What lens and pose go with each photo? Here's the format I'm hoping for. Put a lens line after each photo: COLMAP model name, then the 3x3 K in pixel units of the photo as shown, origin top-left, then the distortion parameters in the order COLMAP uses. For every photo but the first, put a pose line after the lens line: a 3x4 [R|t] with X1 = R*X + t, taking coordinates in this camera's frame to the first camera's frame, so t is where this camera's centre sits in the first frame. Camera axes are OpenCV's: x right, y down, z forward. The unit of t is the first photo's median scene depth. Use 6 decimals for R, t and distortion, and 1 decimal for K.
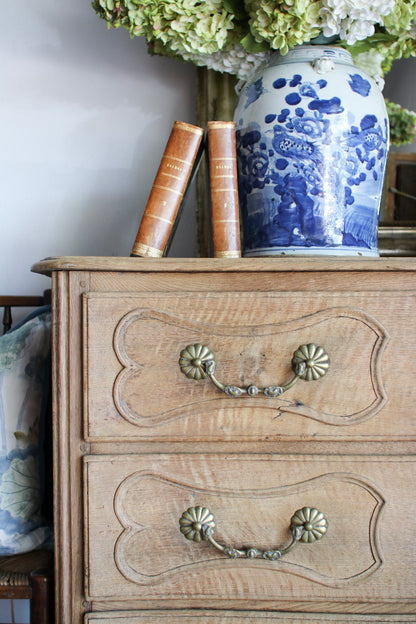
lens RADIAL K [[866.7, 0, 203.3], [0, 866.7, 313.1], [0, 0, 1]] dist [-0.138455, 0.000000]
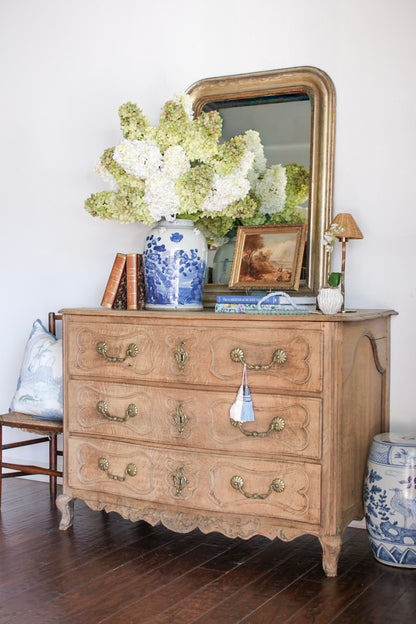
lens RADIAL K [[866.7, 0, 209.7], [0, 866.7, 316.6], [0, 0, 1]] dist [-0.138455, 0.000000]
pose [[0.870152, 0.026789, -0.492054, 1.518673], [-0.006709, 0.999073, 0.042528, -0.151387], [0.492737, -0.033705, 0.869525, -1.128278]]
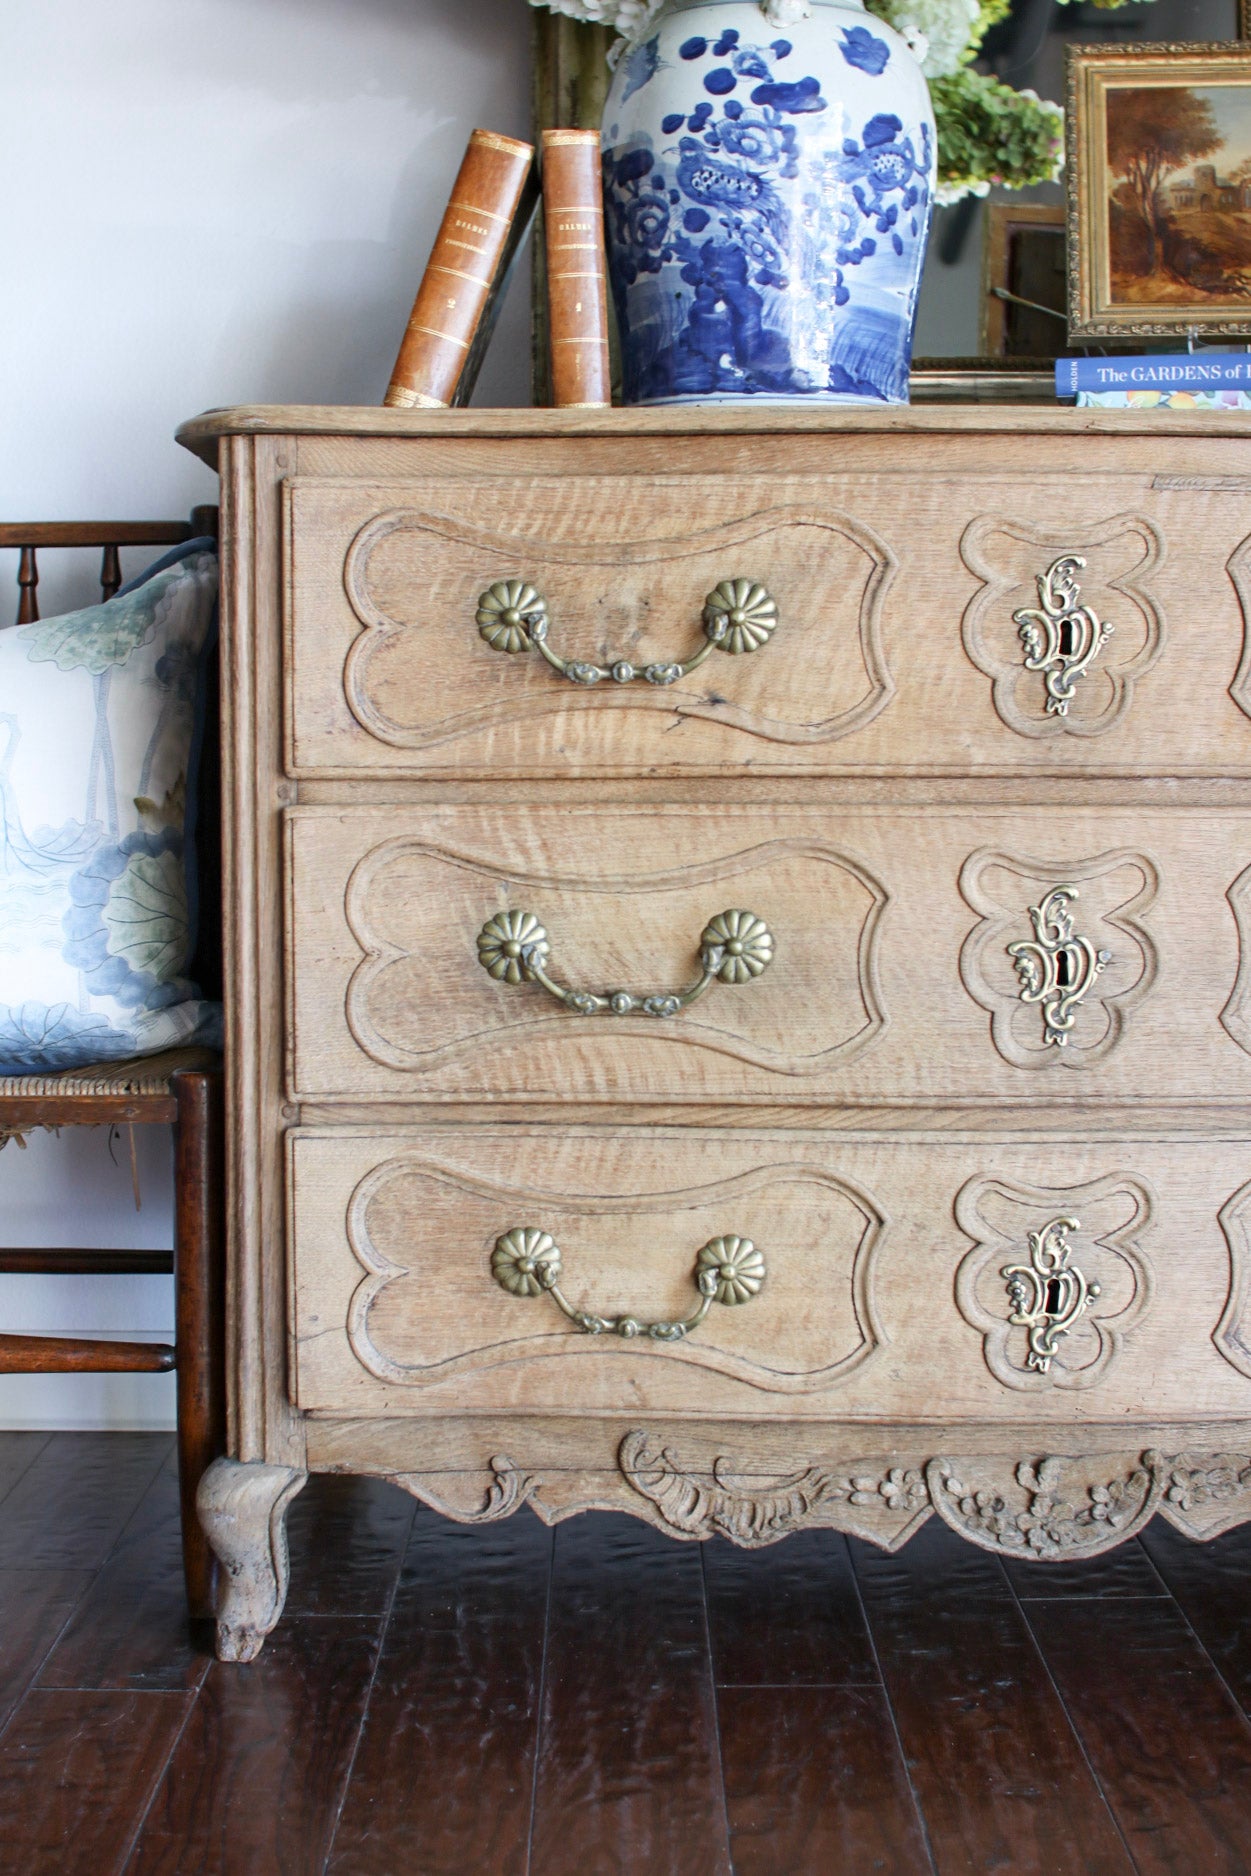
lens RADIAL K [[2605.7, 0, 613.1], [0, 2605.7, 933.7], [0, 0, 1]] dist [-0.138455, 0.000000]
pose [[0.999984, 0.001830, -0.005303, 0.054178], [-0.001404, 0.996861, 0.079164, 0.109666], [0.005431, -0.079155, 0.996848, -0.458729]]
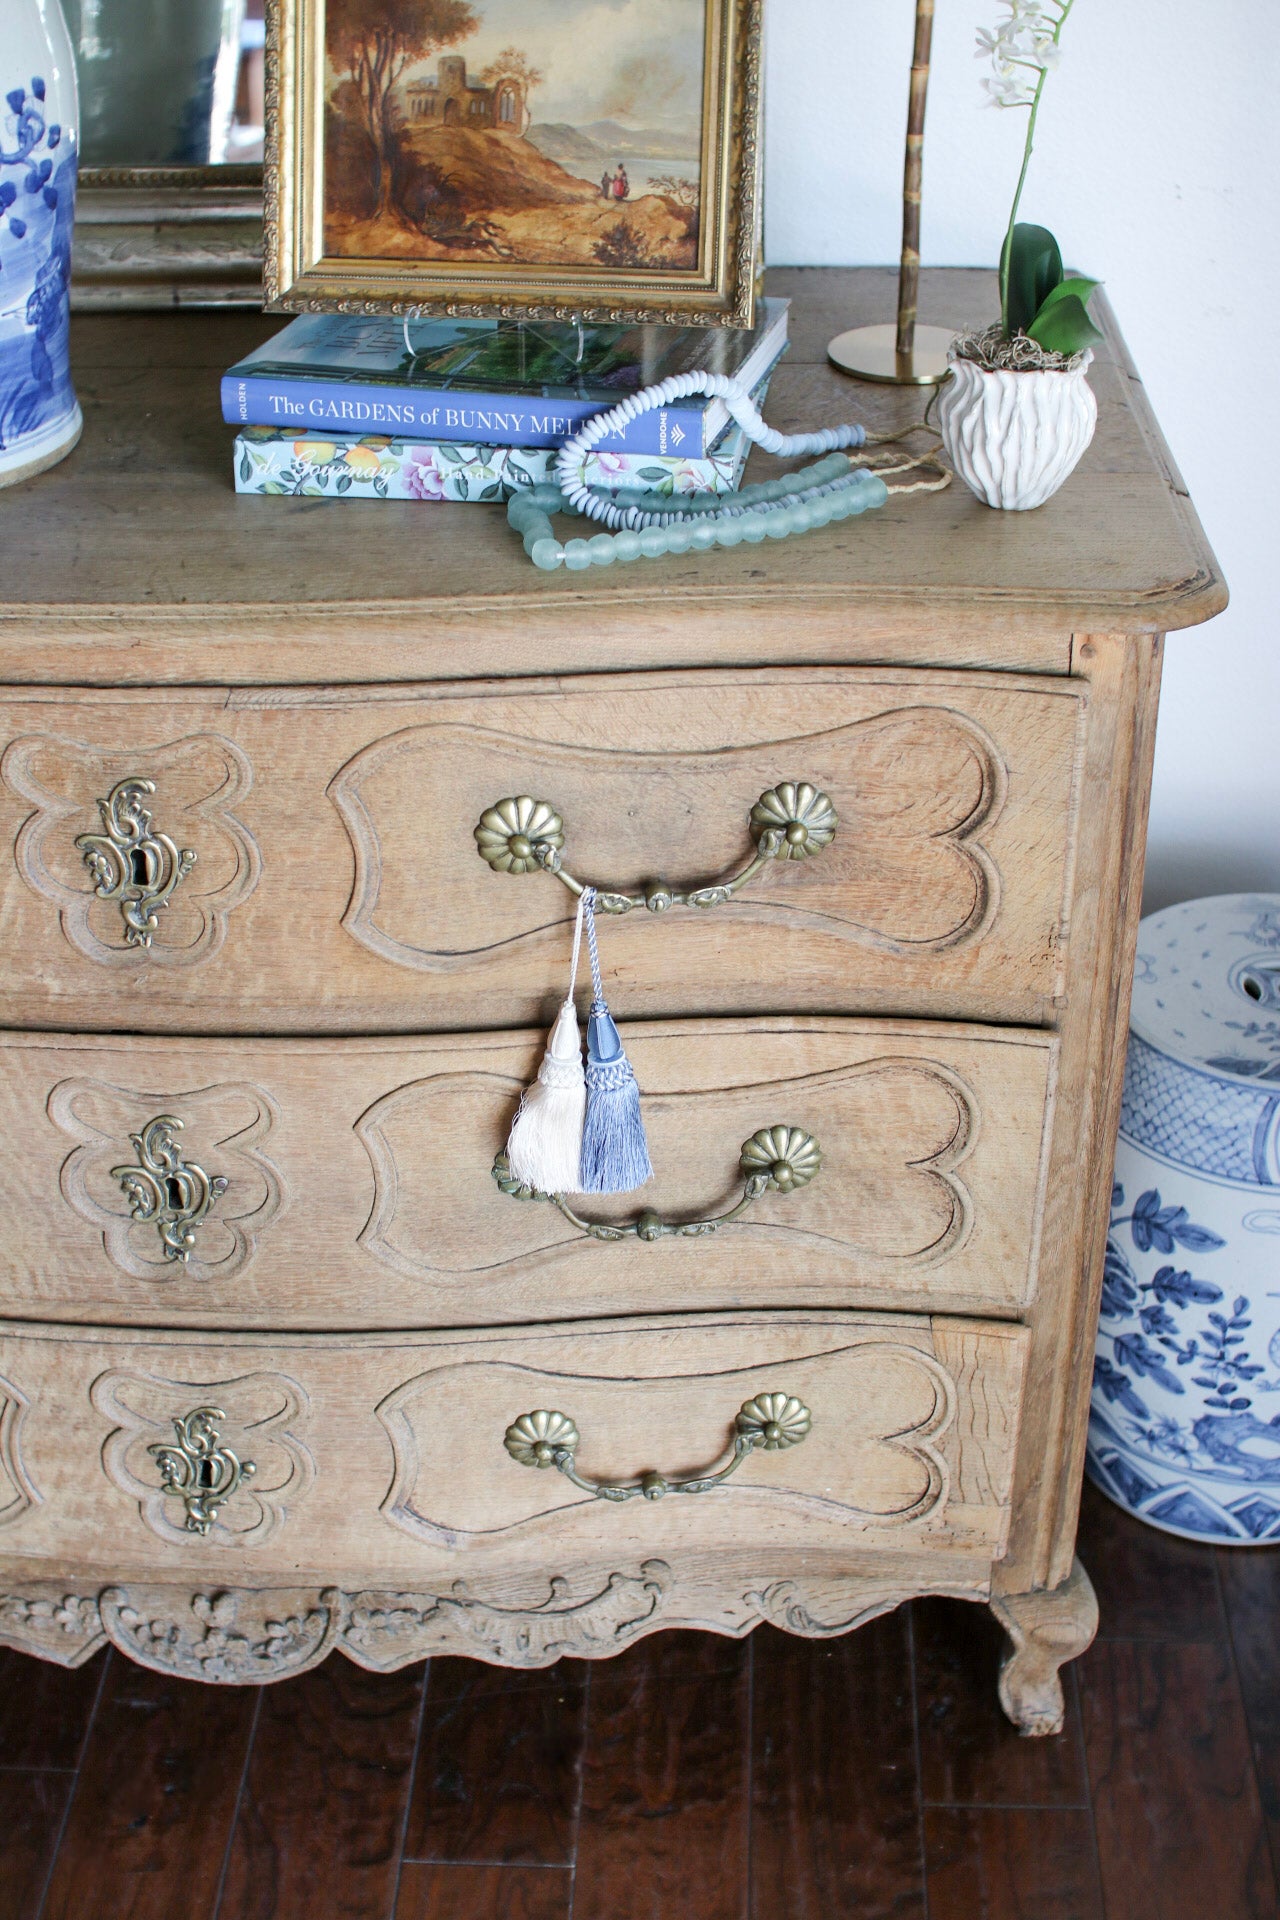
lens RADIAL K [[2666.8, 0, 628.1], [0, 2666.8, 954.3], [0, 0, 1]] dist [-0.138455, 0.000000]
pose [[0.998925, 0.019586, -0.042003, 0.544960], [0.004810, 0.857601, 0.514293, -0.499151], [0.046095, -0.513942, 0.856585, -0.099669]]
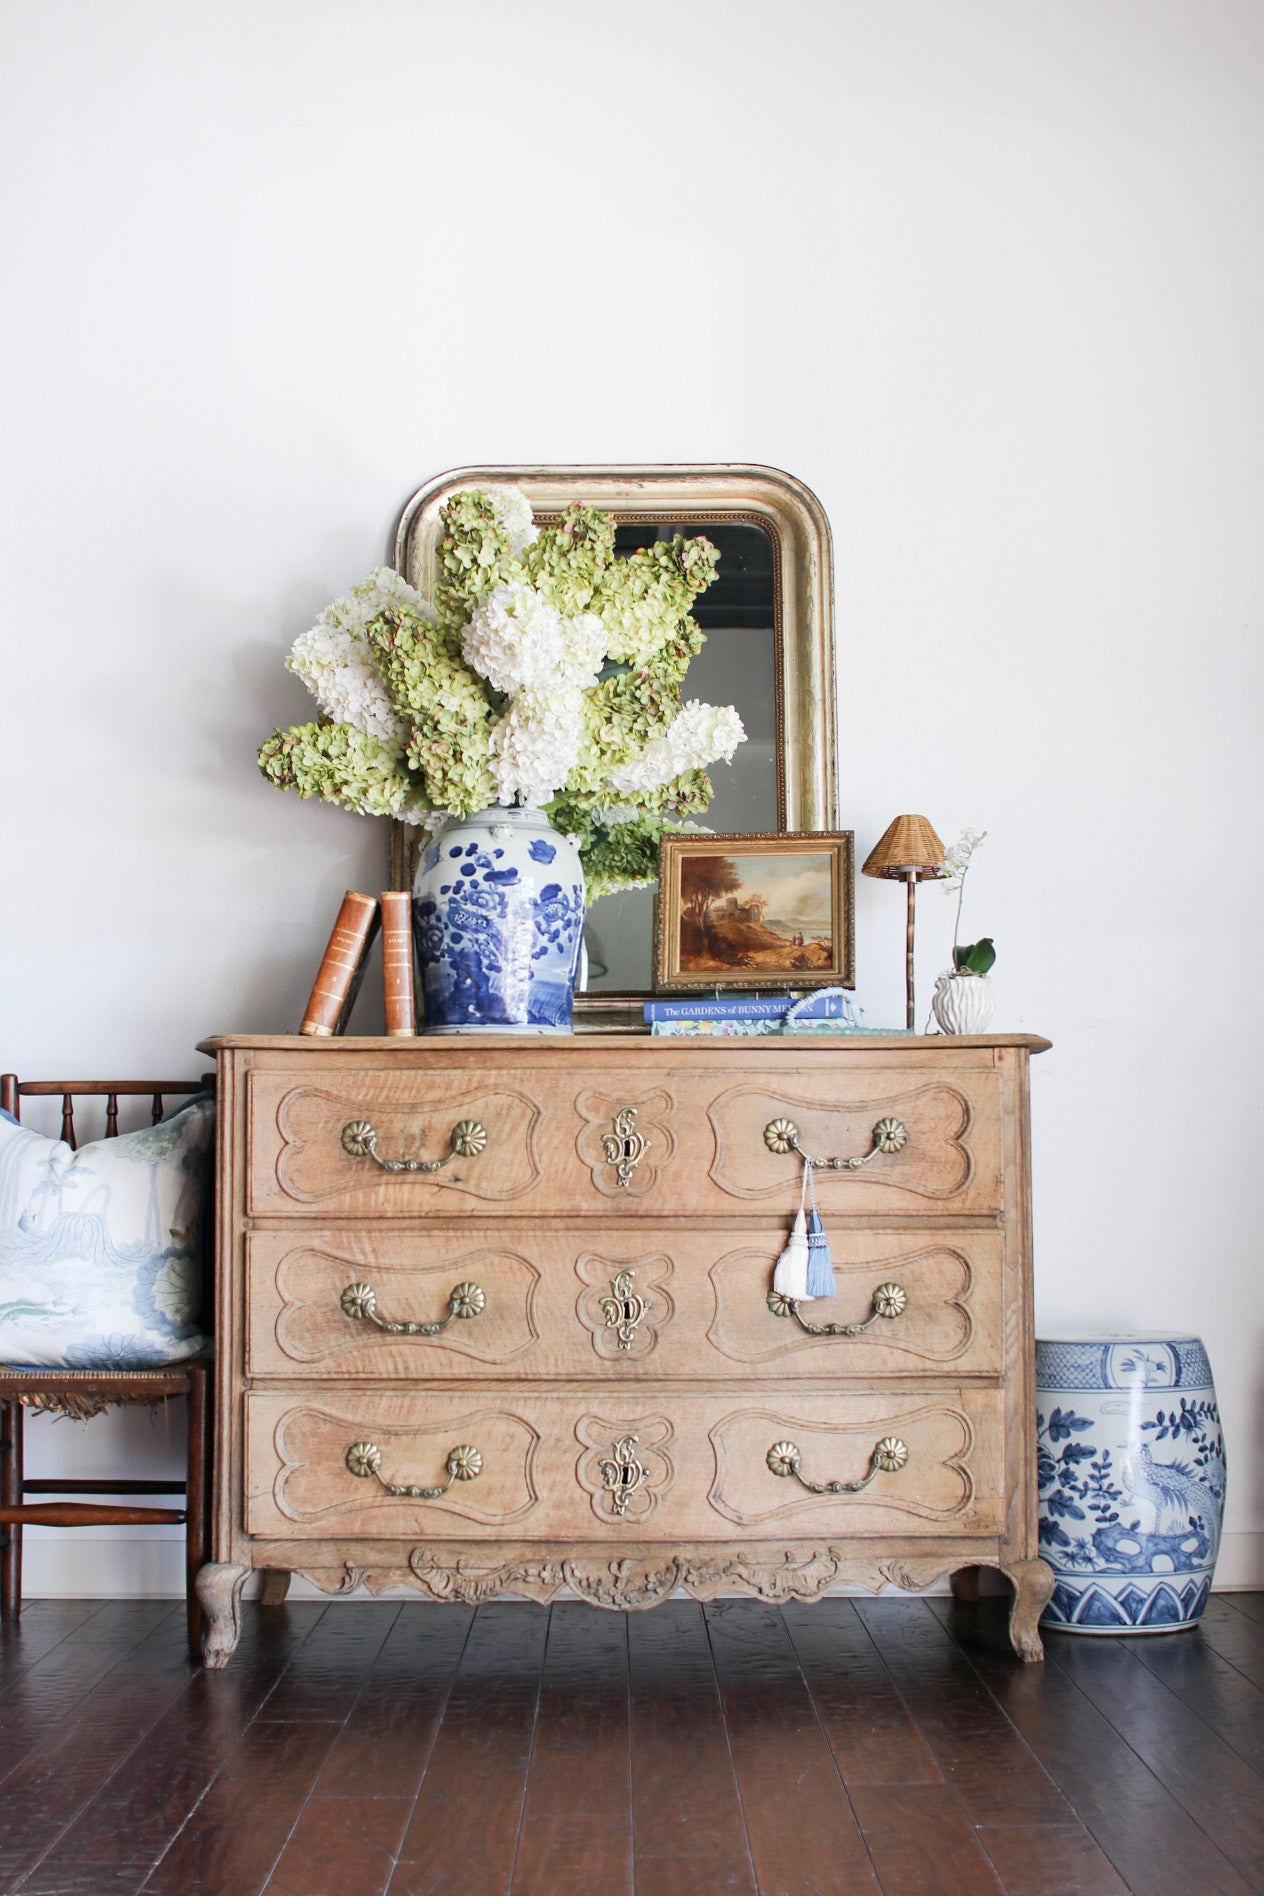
lens RADIAL K [[2633.4, 0, 596.3], [0, 2633.4, 978.3], [0, 0, 1]] dist [-0.138455, 0.000000]
pose [[0.999955, -0.000253, -0.009470, 0.276866], [-0.000550, 0.996400, -0.084778, 0.119894], [0.009458, 0.084780, 0.996355, -1.921115]]
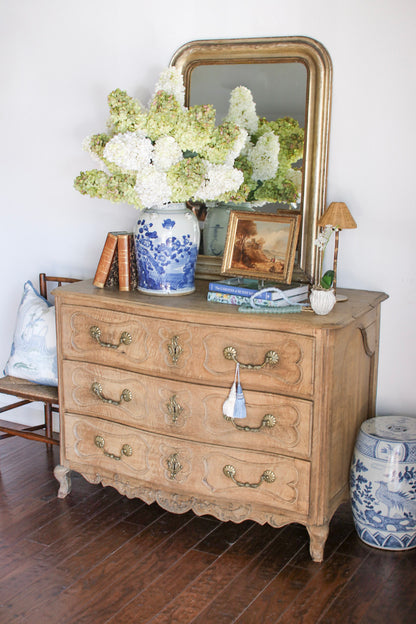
lens RADIAL K [[866.7, 0, 208.3], [0, 866.7, 310.8], [0, 0, 1]] dist [-0.138455, 0.000000]
pose [[0.879079, 0.112713, -0.463159, 1.472029], [-0.007794, 0.974911, 0.222459, -0.585493], [0.476612, -0.191950, 0.857902, -1.109360]]
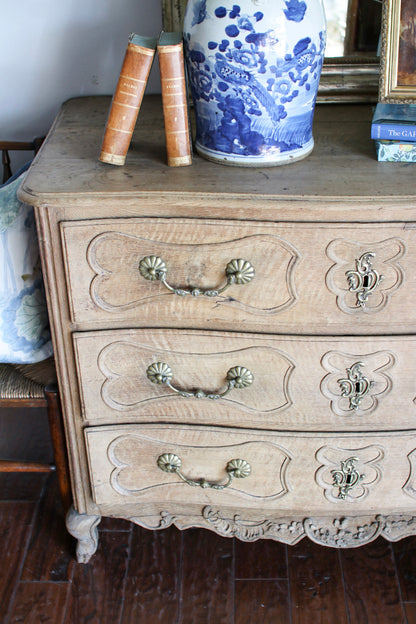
lens RADIAL K [[866.7, 0, 200.3], [0, 866.7, 307.7], [0, 0, 1]] dist [-0.138455, 0.000000]
pose [[0.999007, -0.006169, -0.044135, 0.110756], [0.027459, 0.865240, 0.500605, -0.496213], [0.035099, -0.501320, 0.864550, -0.132061]]
